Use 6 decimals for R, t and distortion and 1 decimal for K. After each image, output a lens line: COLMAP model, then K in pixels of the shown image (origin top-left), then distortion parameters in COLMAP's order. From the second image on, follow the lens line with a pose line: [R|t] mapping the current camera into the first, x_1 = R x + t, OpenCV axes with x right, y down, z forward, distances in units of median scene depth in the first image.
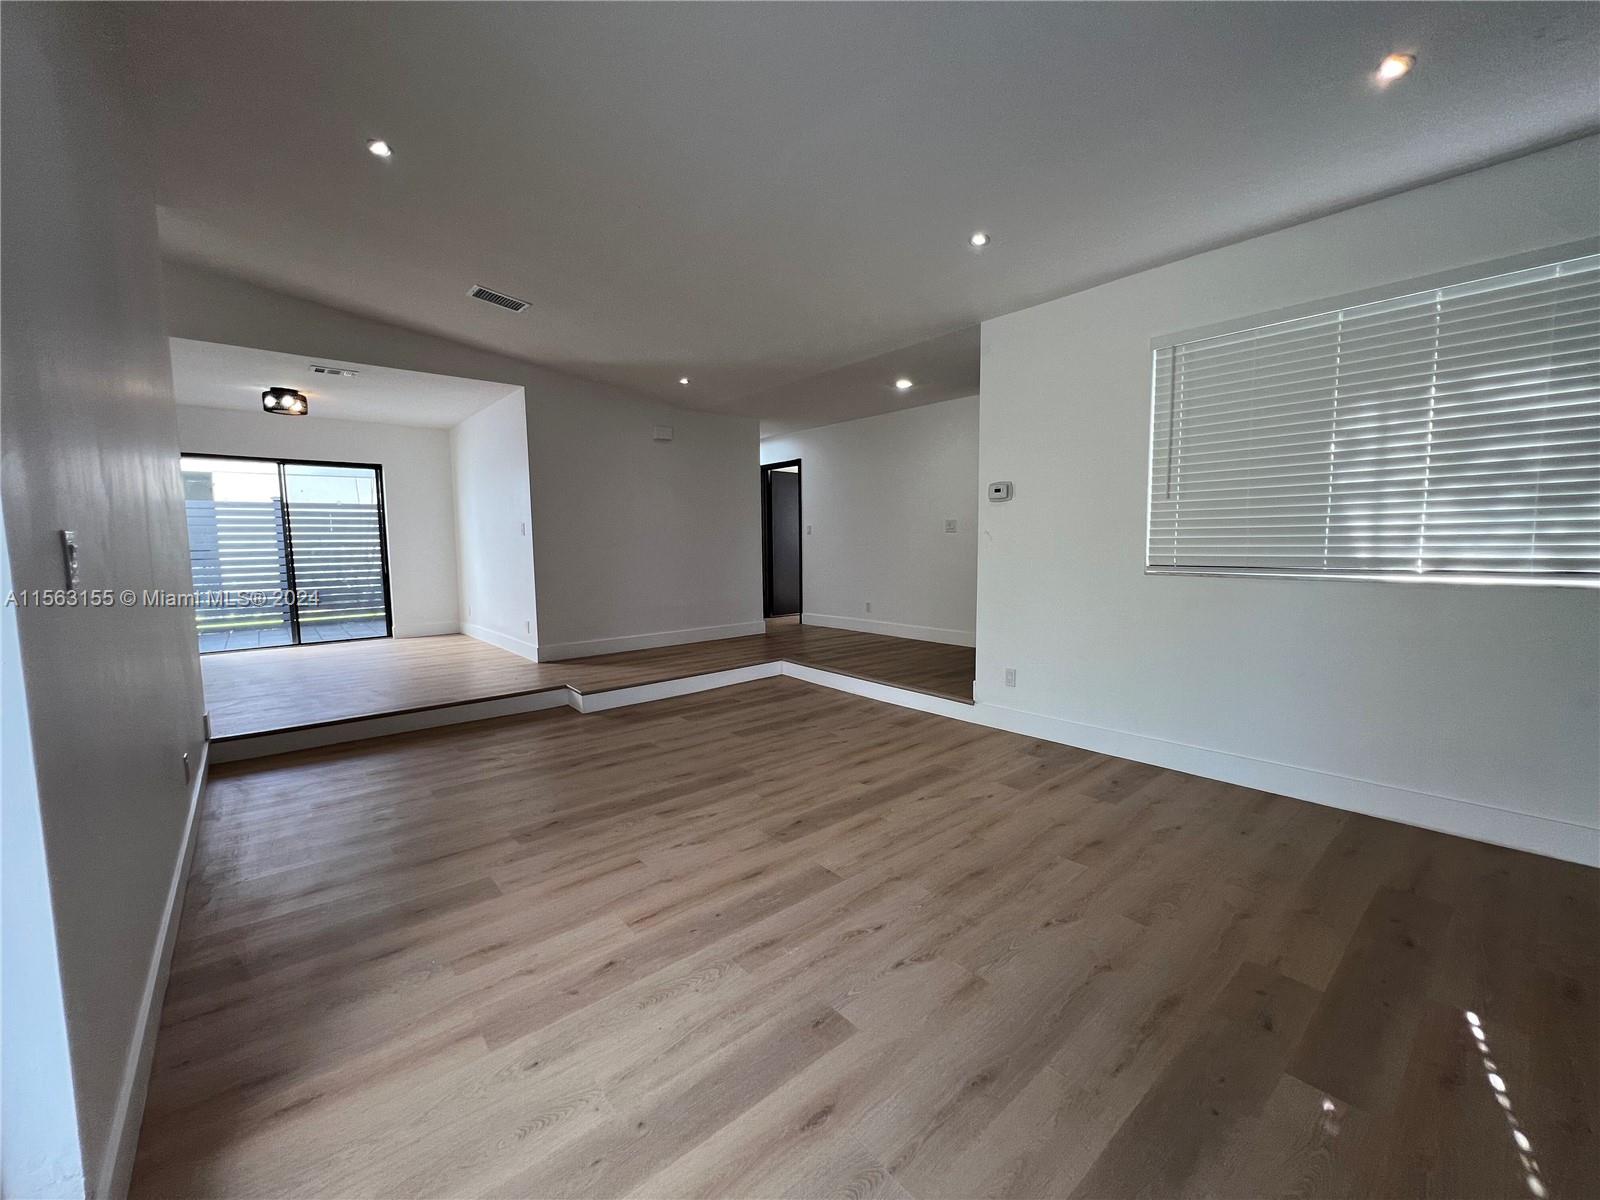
lens RADIAL K [[639.9, 0, 800.0], [0, 639.9, 600.0], [0, 0, 1]] dist [-0.001362, -0.000096]
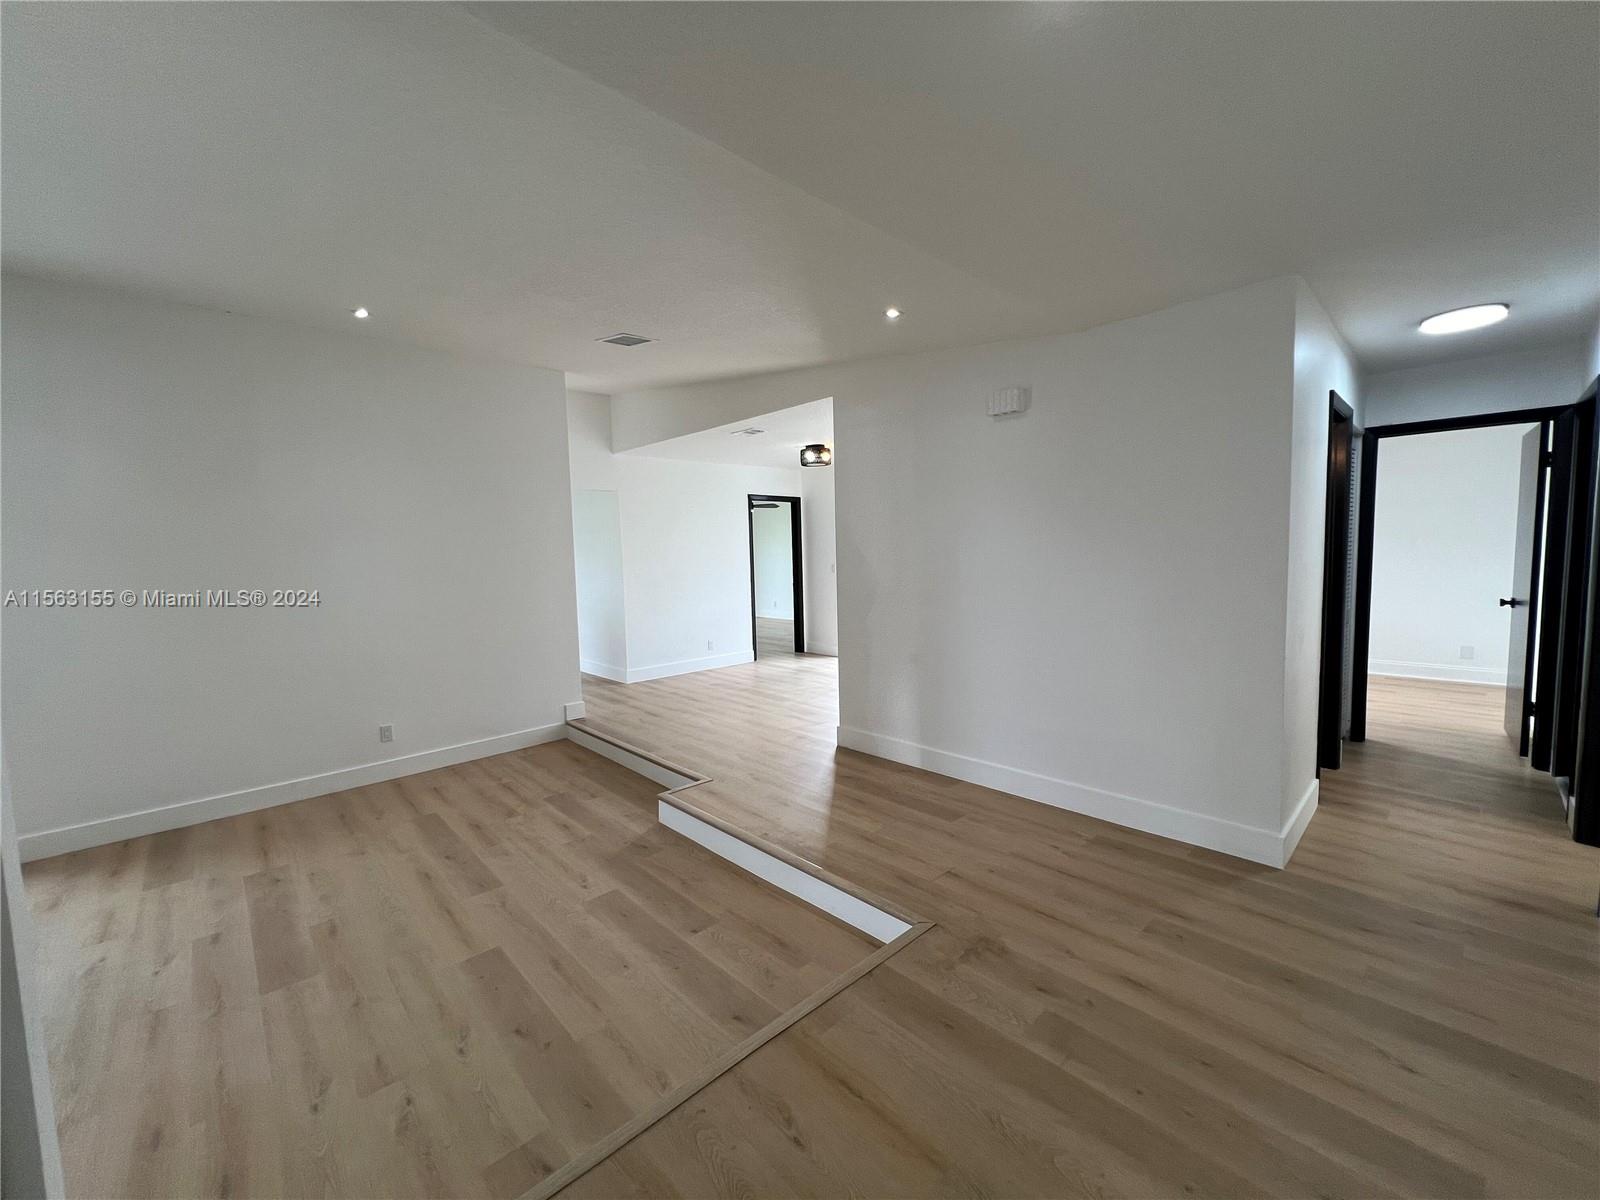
lens RADIAL K [[639.9, 0, 800.0], [0, 639.9, 600.0], [0, 0, 1]] dist [-0.001362, -0.000096]
pose [[0.052430, 0.089187, -0.994634, 0.709966], [-0.069611, 0.993908, 0.085453, -0.287217], [0.996196, 0.064757, 0.058319, 1.785361]]
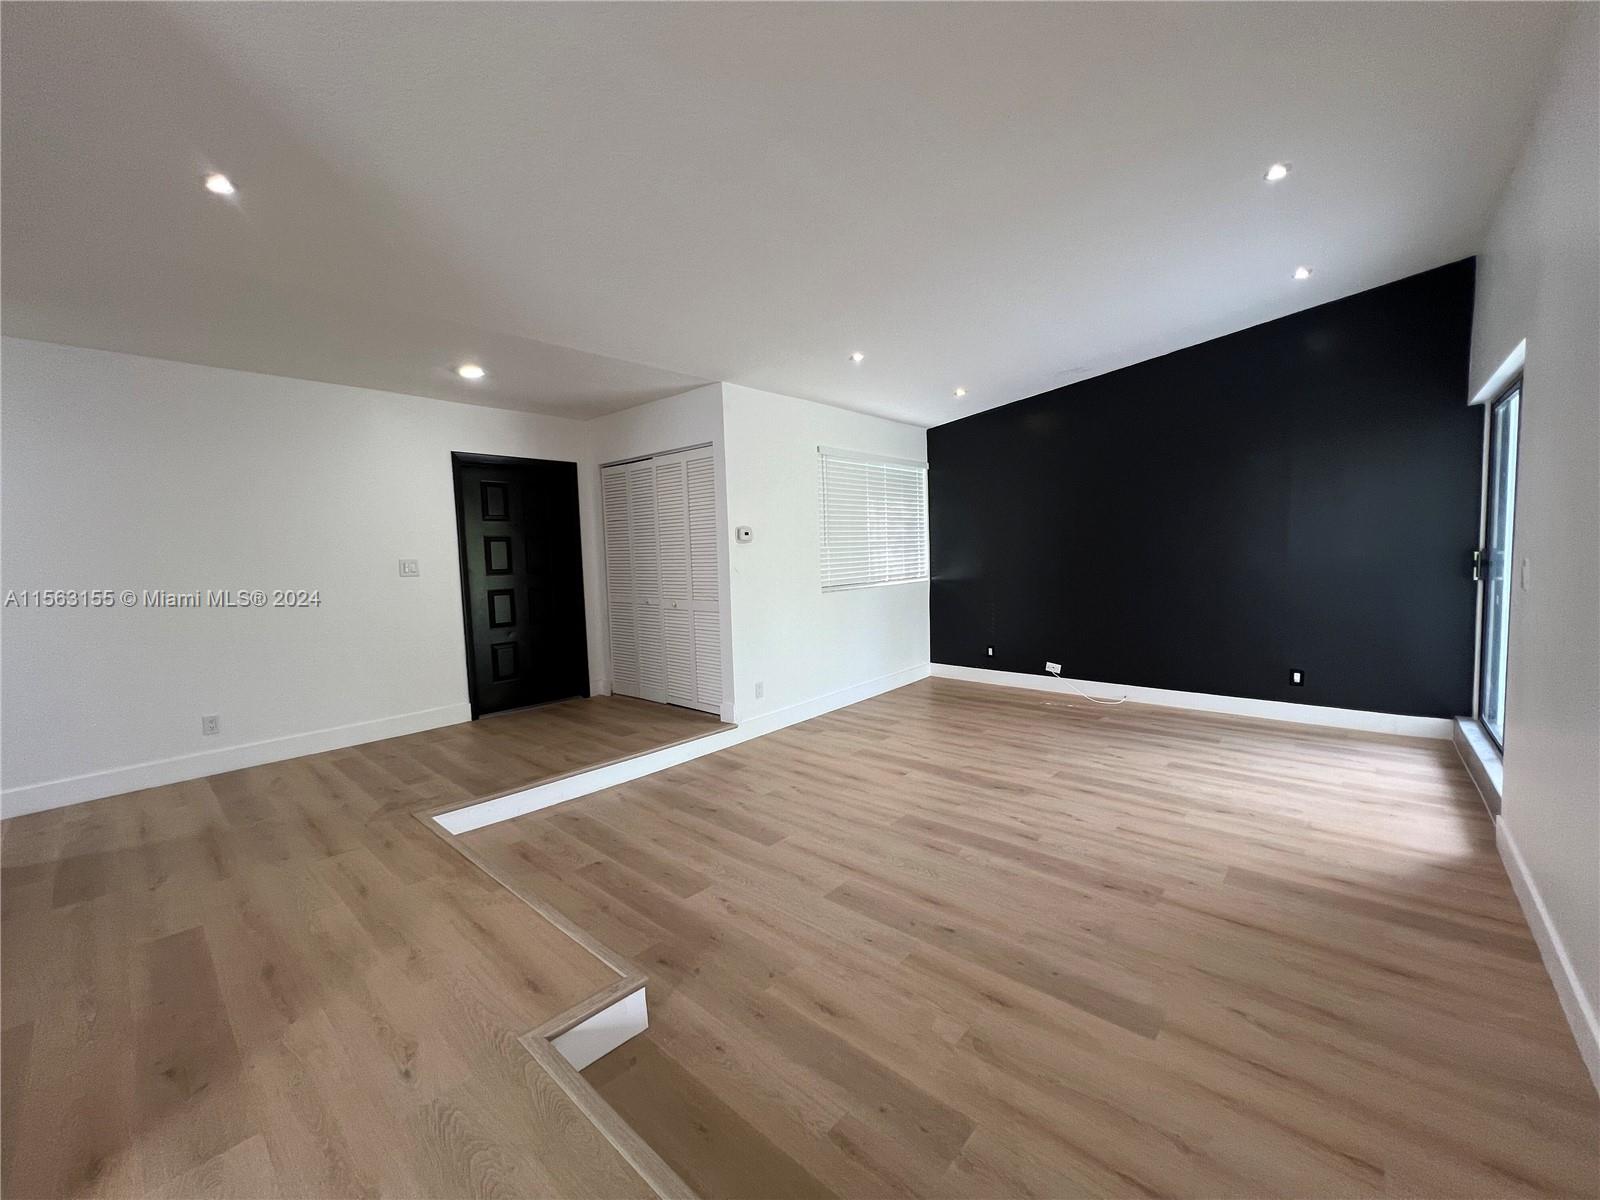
lens RADIAL K [[639.9, 0, 800.0], [0, 639.9, 600.0], [0, 0, 1]] dist [-0.001362, -0.000096]
pose [[-0.137009, -0.061068, 0.988686, -1.188119], [0.126160, 0.988894, 0.078564, -0.180084], [-0.982503, 0.135497, -0.127783, 1.478421]]
